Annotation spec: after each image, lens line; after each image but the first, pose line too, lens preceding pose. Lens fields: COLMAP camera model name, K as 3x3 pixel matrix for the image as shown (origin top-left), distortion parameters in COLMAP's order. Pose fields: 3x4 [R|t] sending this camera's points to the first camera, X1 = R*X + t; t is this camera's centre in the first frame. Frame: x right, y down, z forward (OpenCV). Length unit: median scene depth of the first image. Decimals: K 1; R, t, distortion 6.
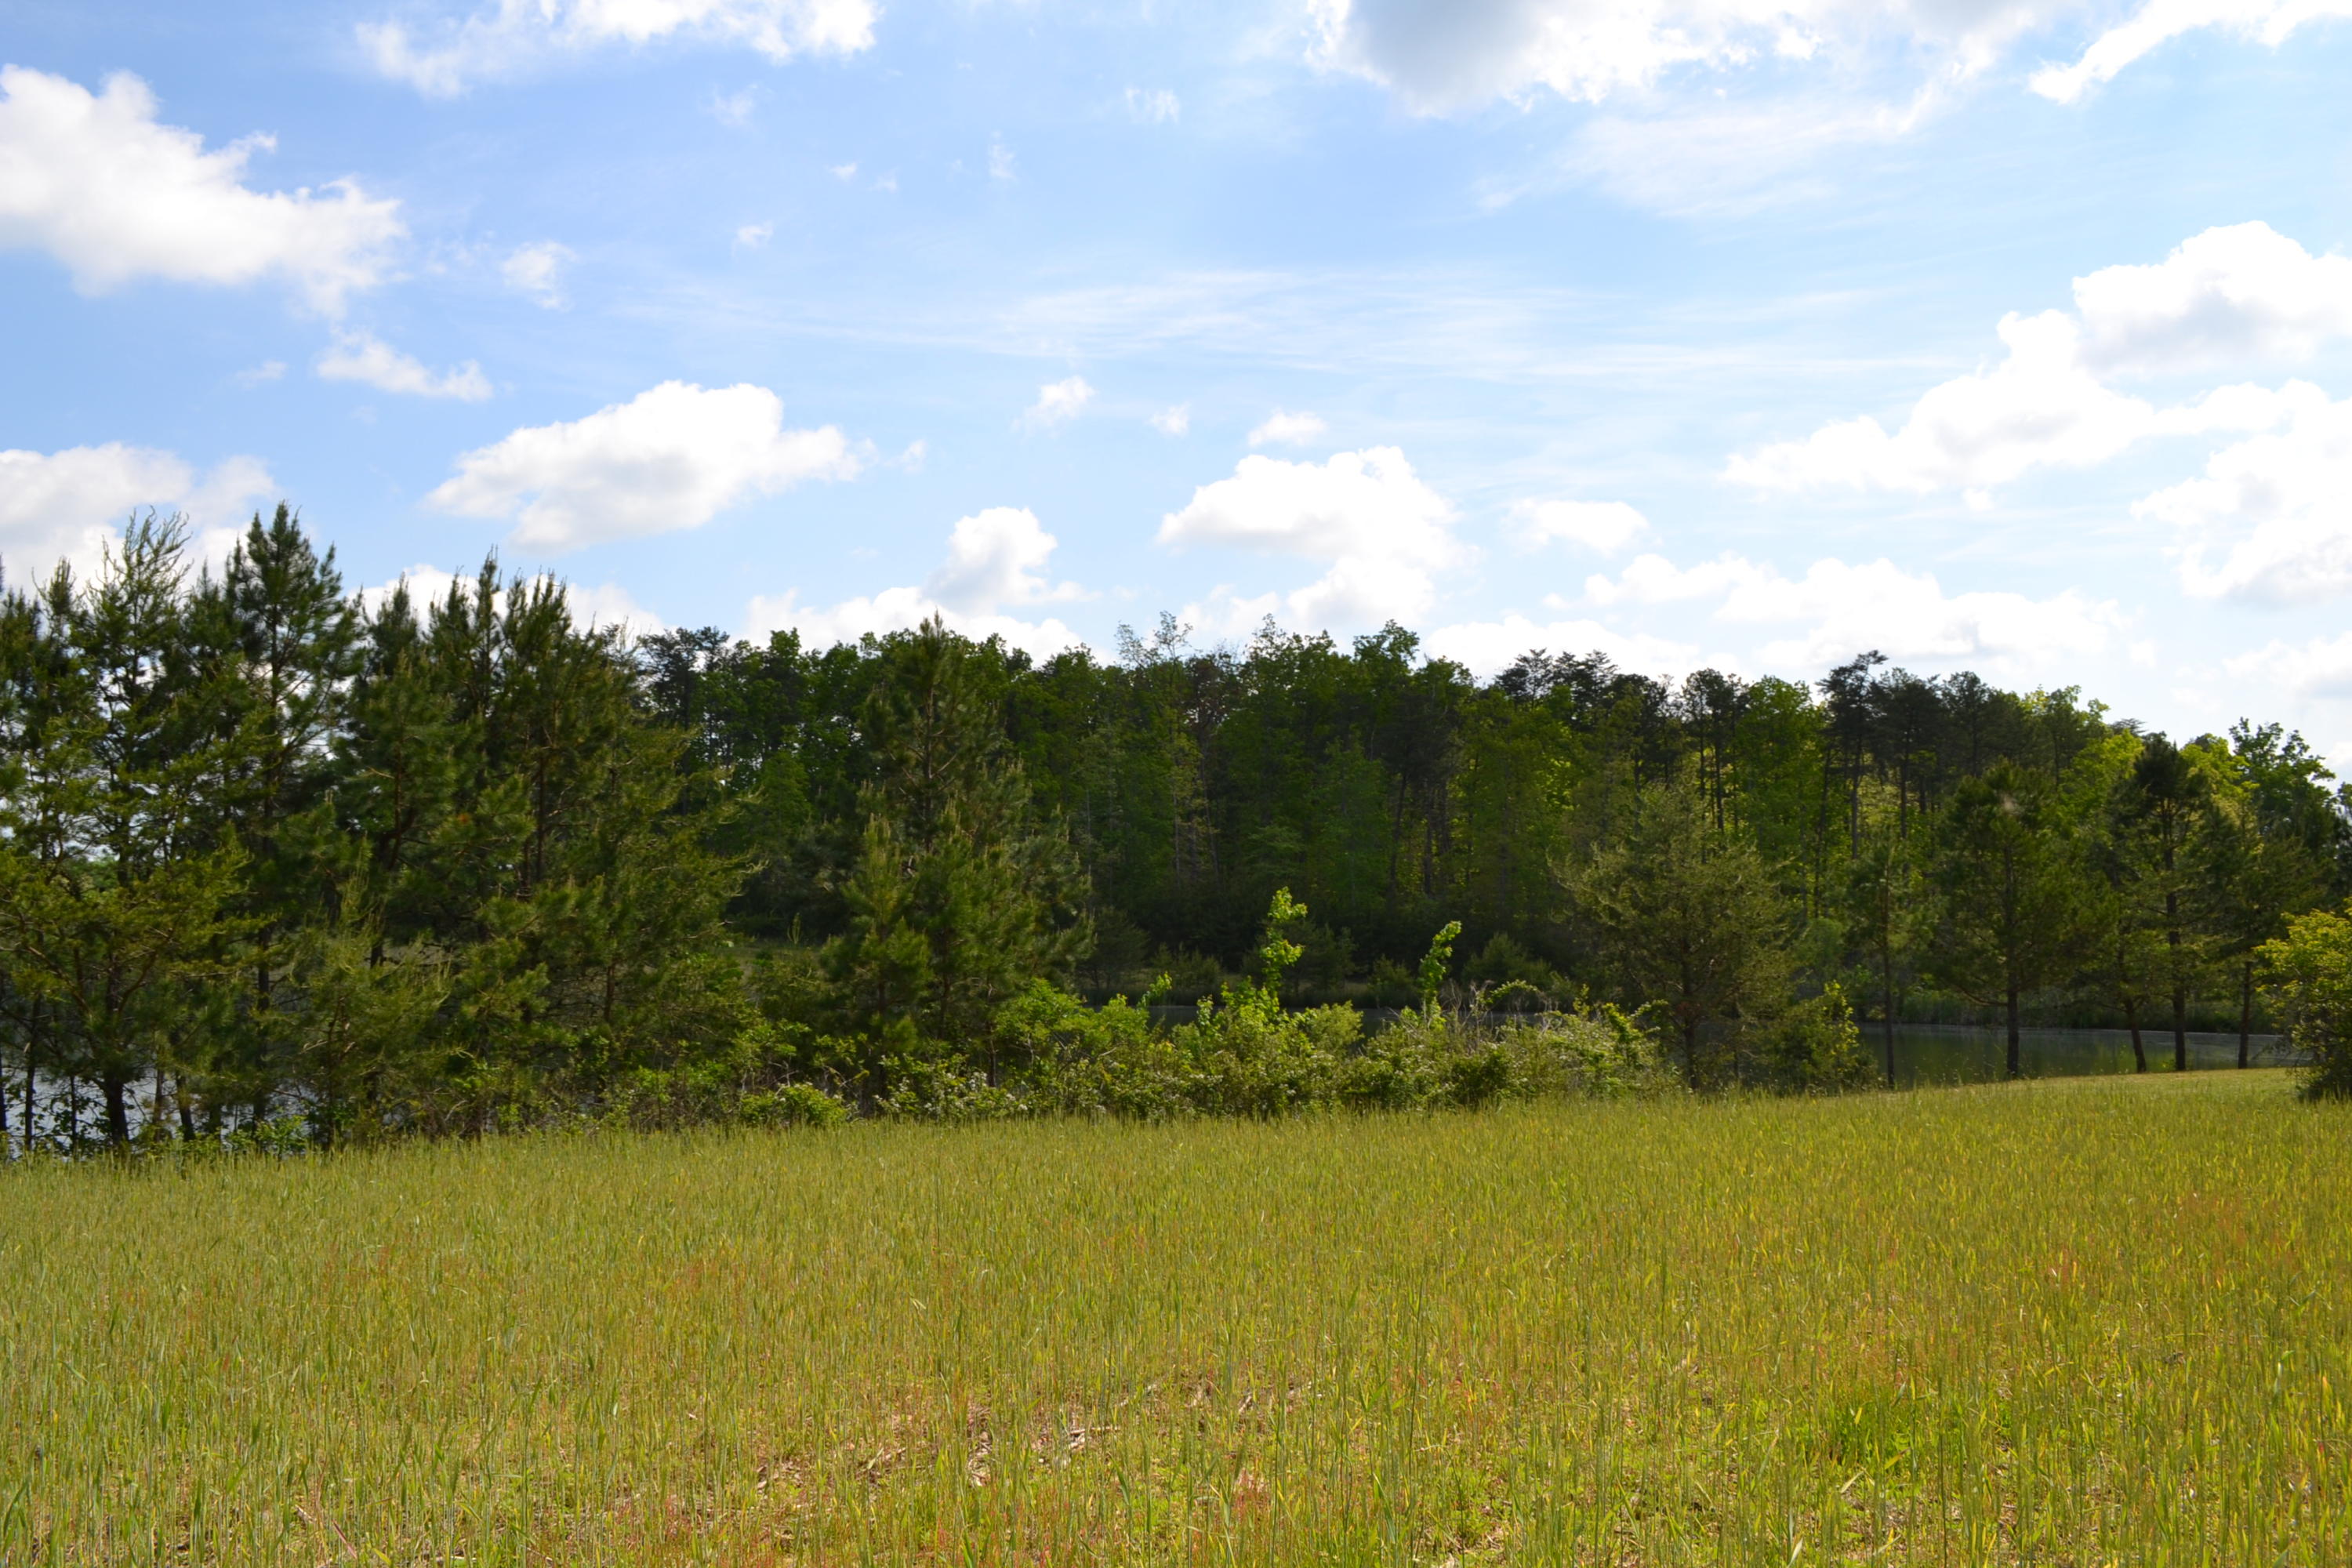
lens RADIAL K [[1890.4, 0, 1125.9], [0, 1890.4, 803.2], [0, 0, 1]] dist [-0.088318, 0.019202]
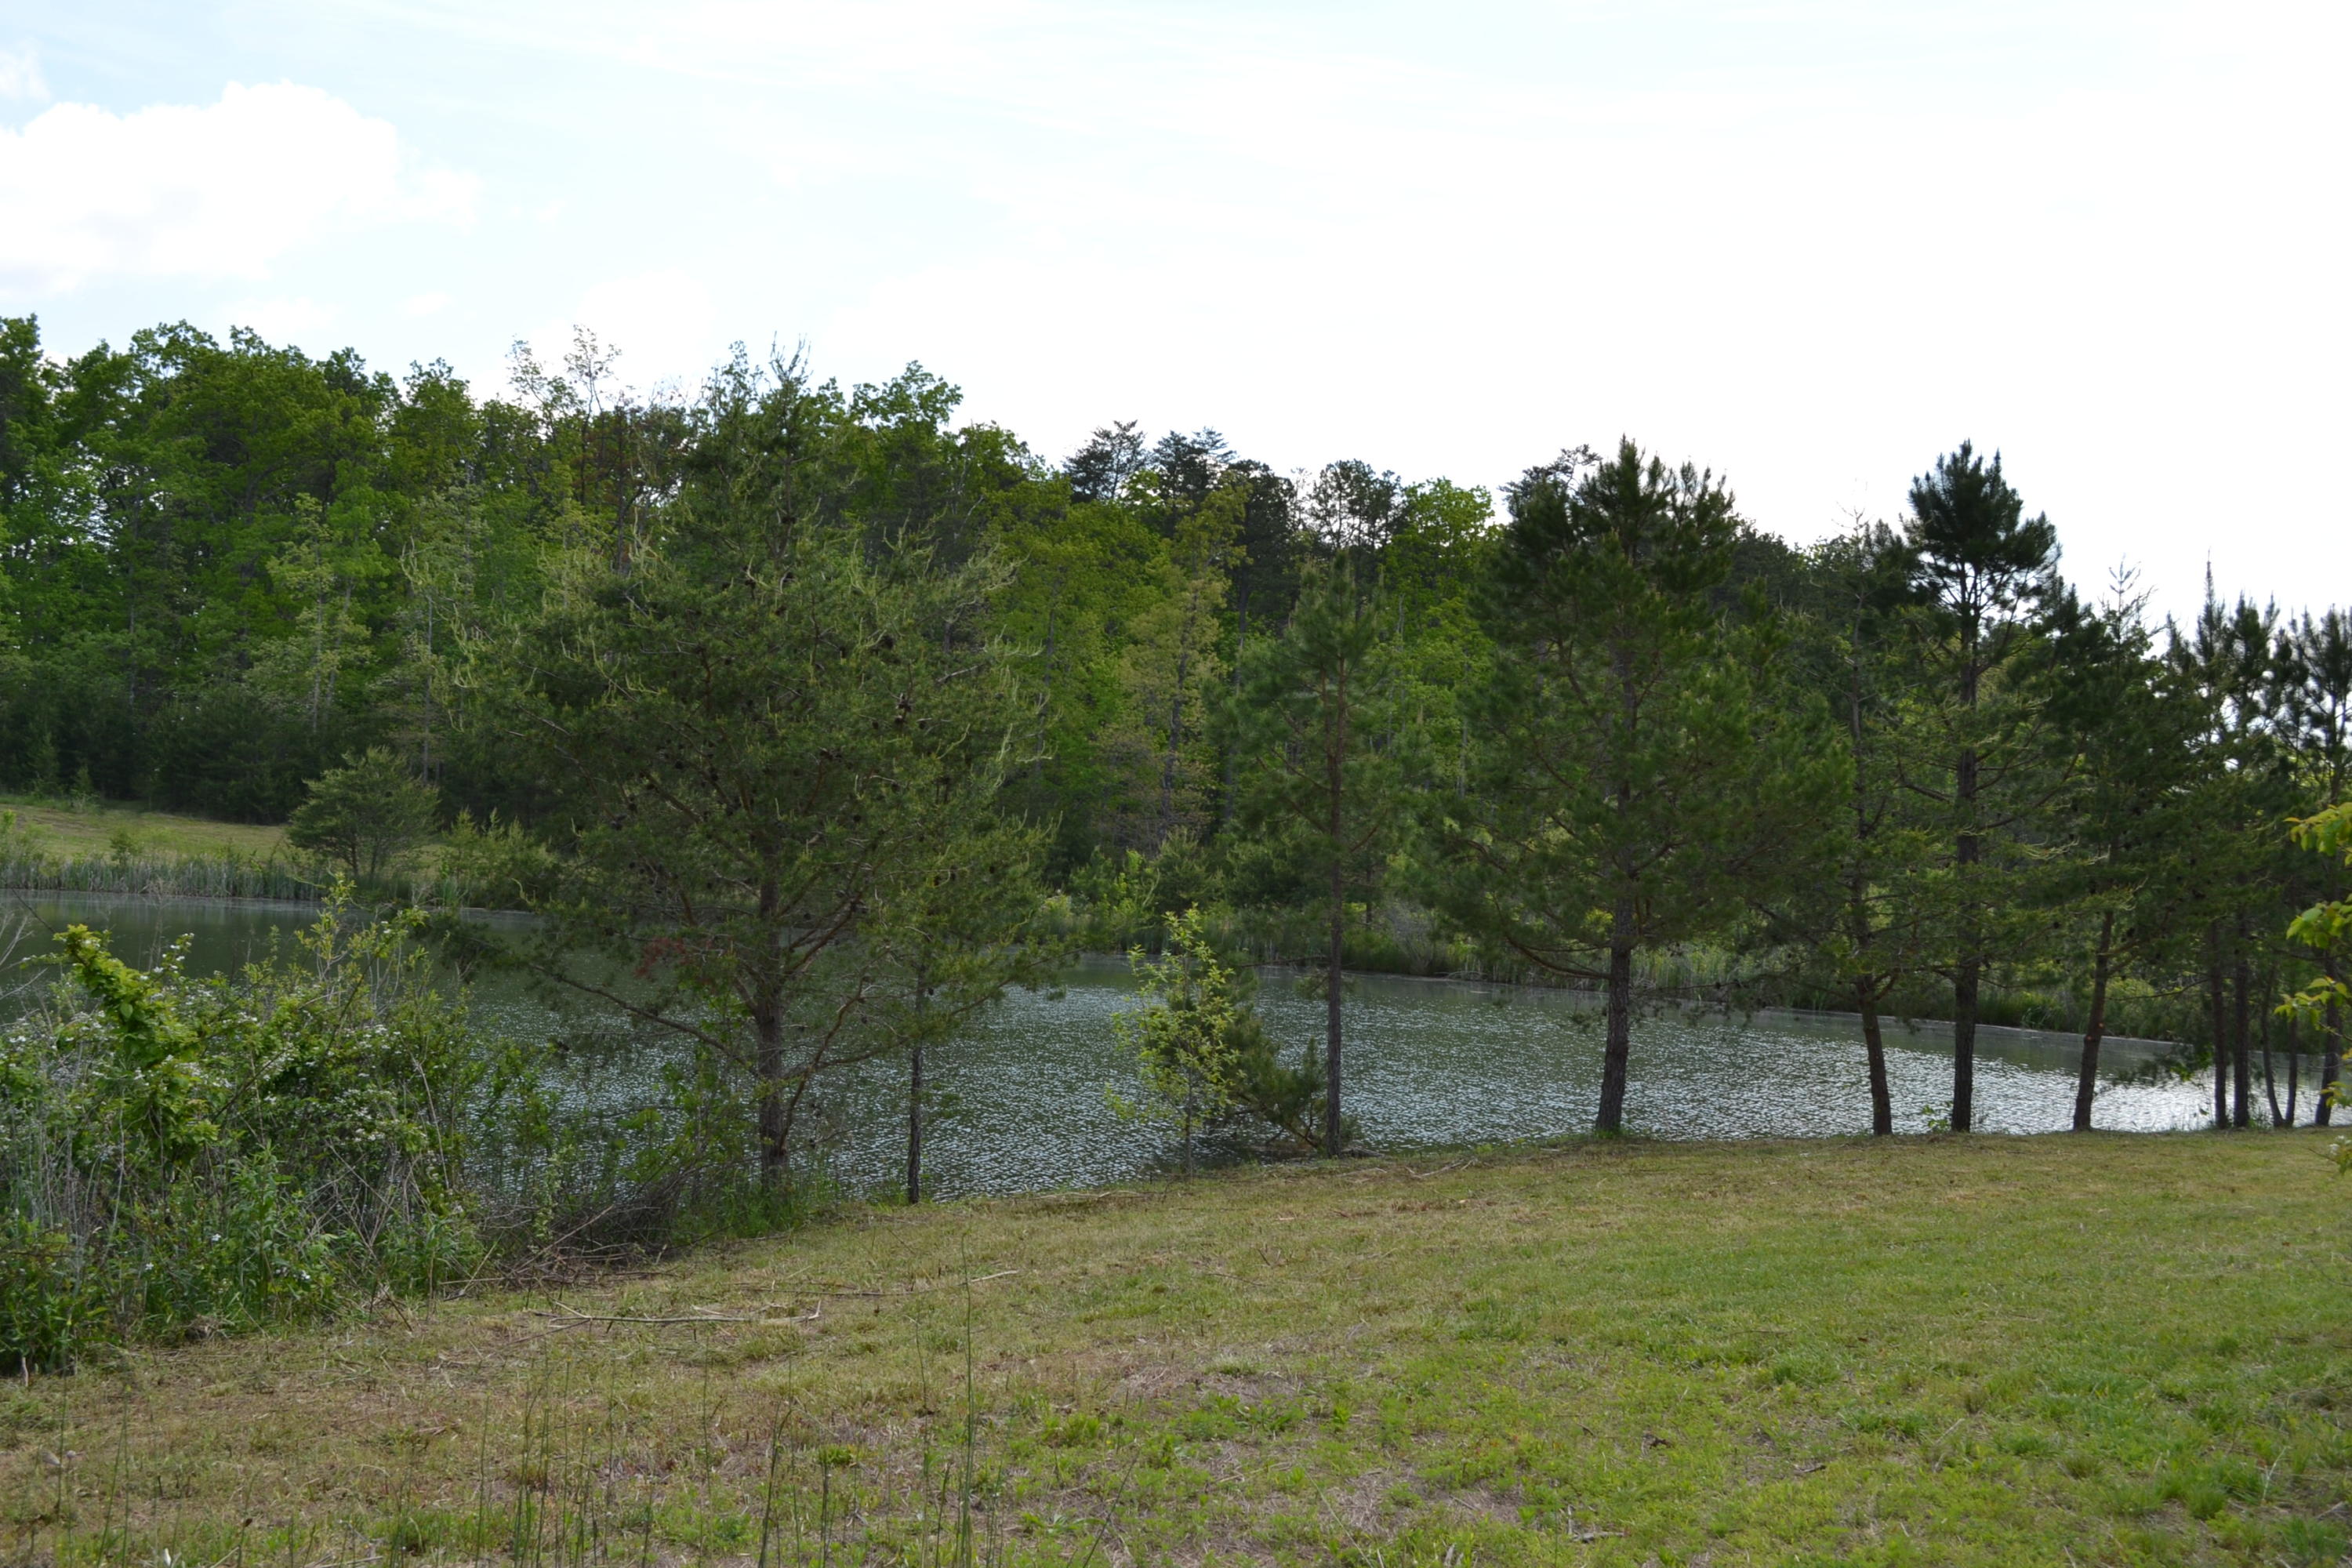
lens RADIAL K [[2419.2, 0, 1105.6], [0, 2419.2, 828.3], [0, 0, 1]] dist [-0.050723, 0.000000]
pose [[0.983965, 0.046794, 0.172114, 0.063869], [-0.058603, 0.996216, 0.064181, 0.010718], [-0.168459, -0.073239, 0.982984, 0.111924]]
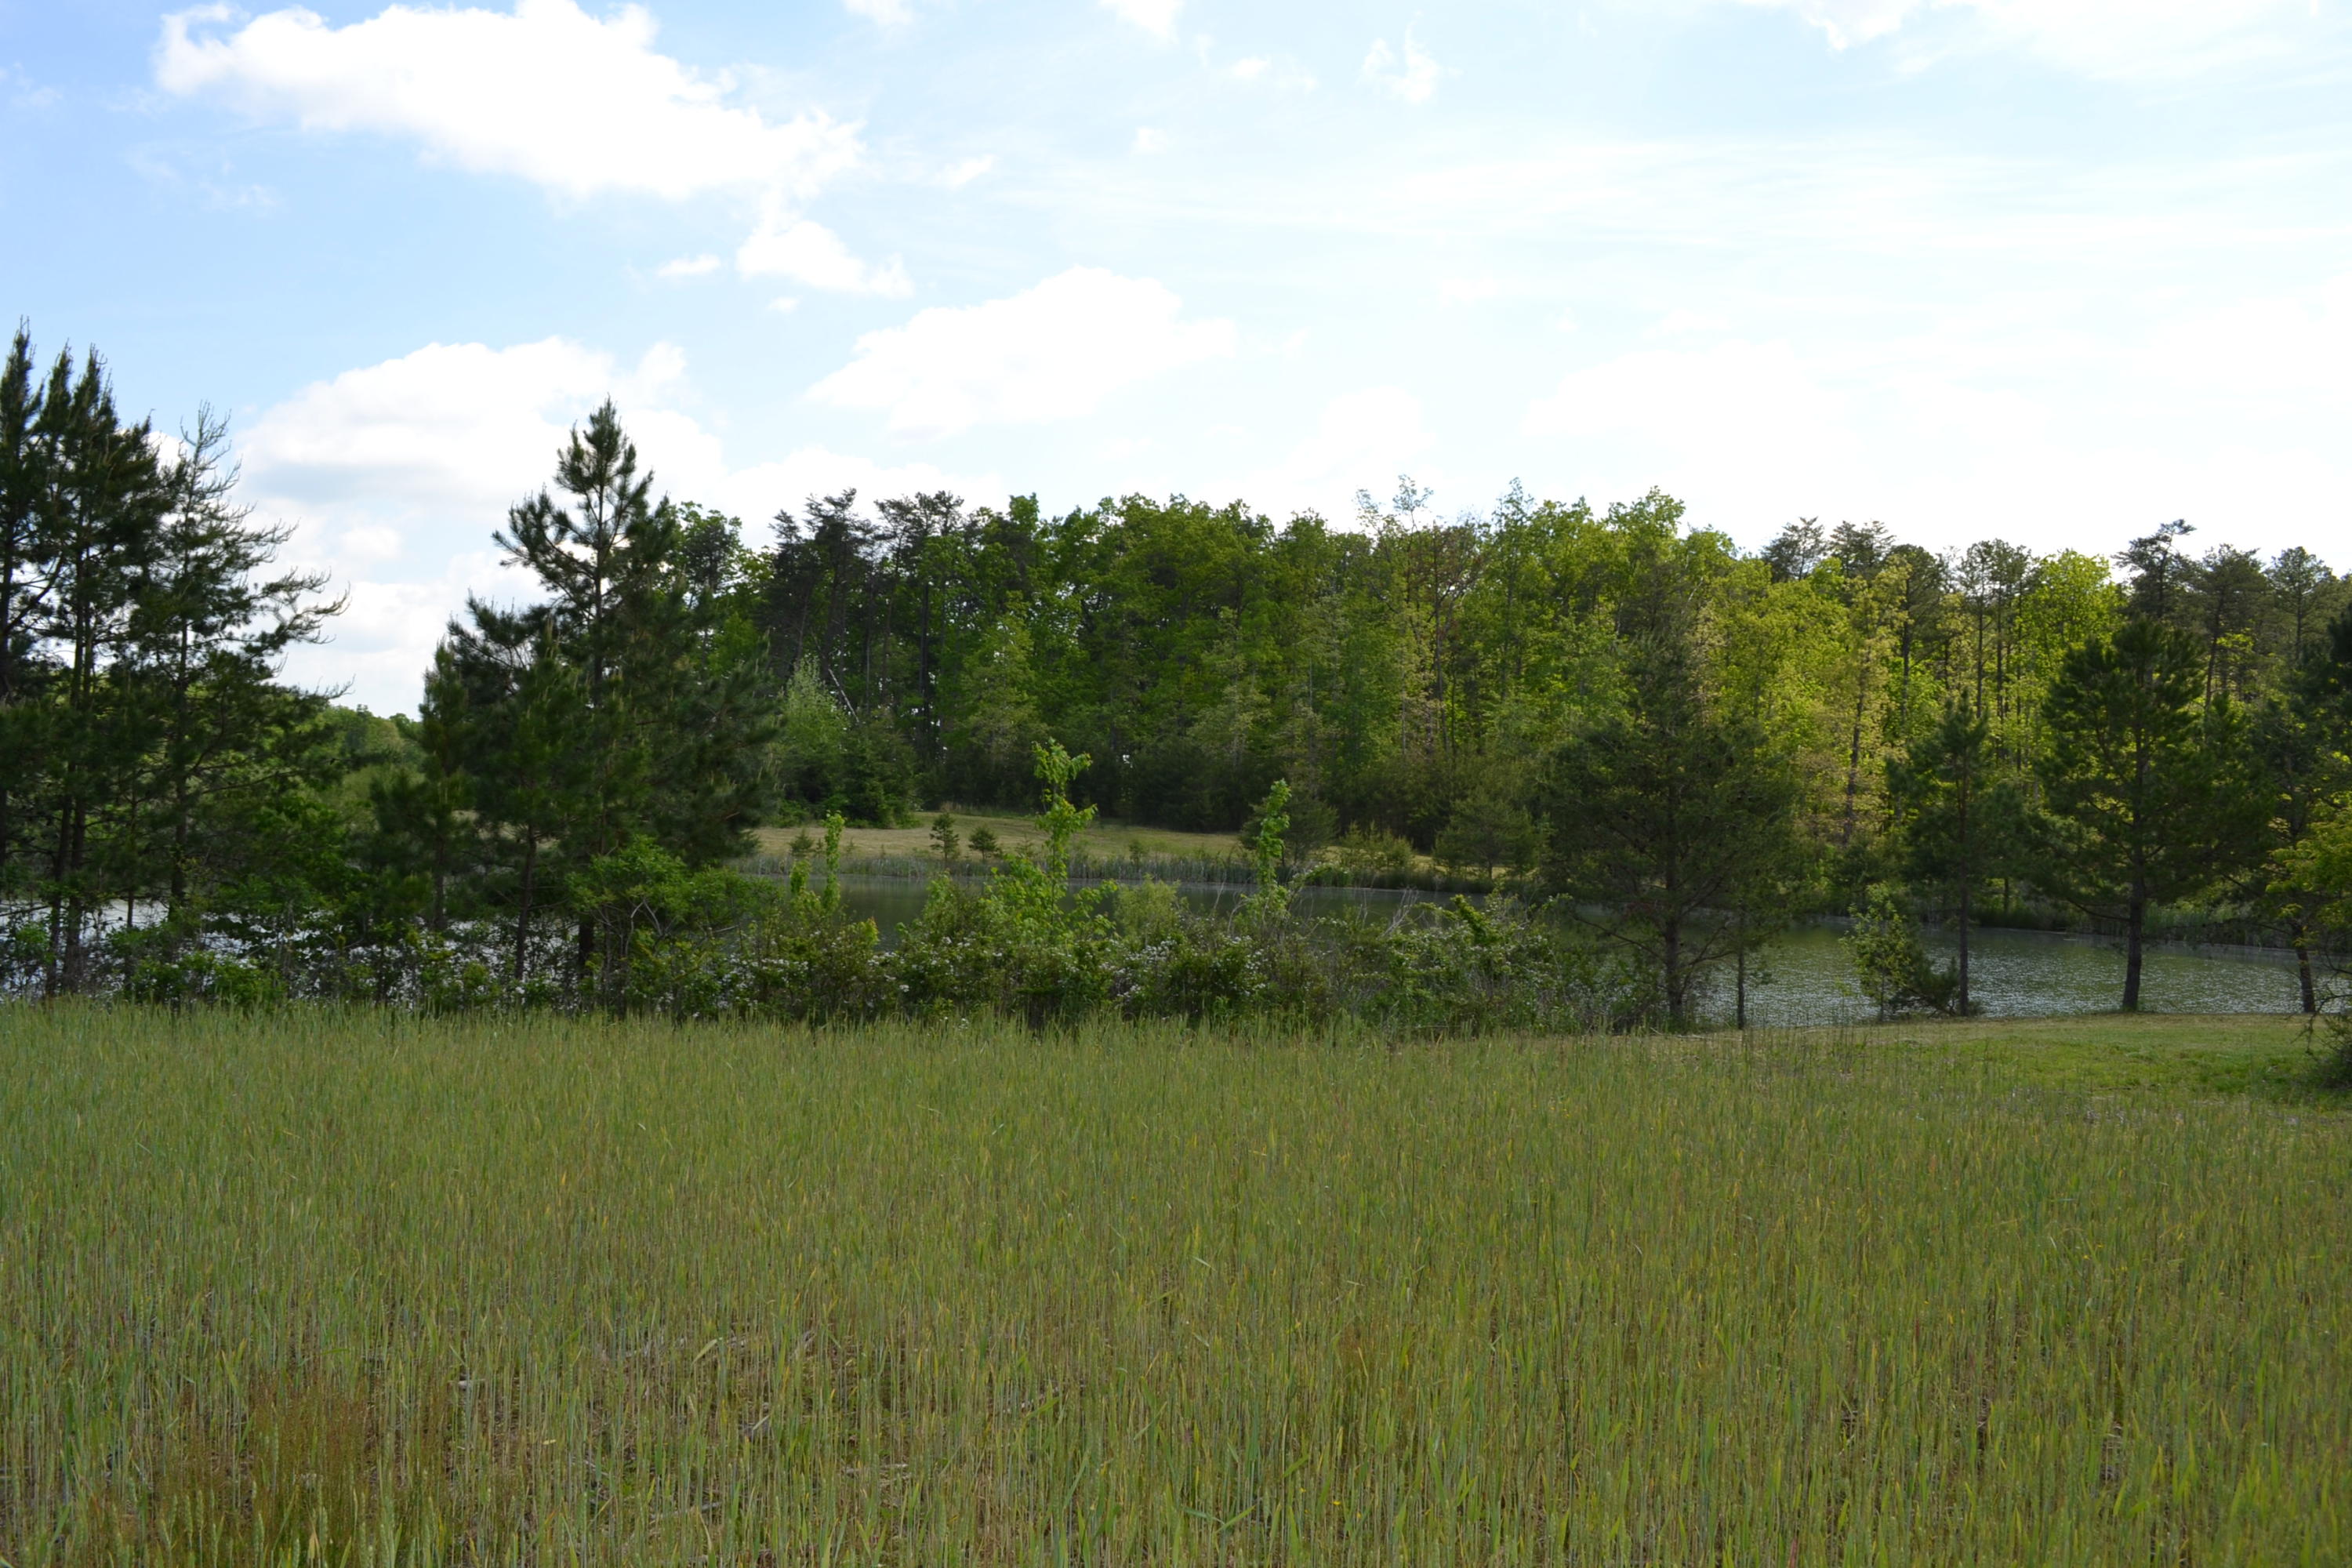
lens RADIAL K [[1890.4, 0, 1128.9], [0, 1890.4, 795.0], [0, 0, 1]] dist [-0.088318, 0.019202]
pose [[0.985490, 0.026732, -0.167613, 0.046097], [-0.016666, 0.997988, 0.061177, 0.003313], [0.168911, -0.057496, 0.983953, 0.035341]]
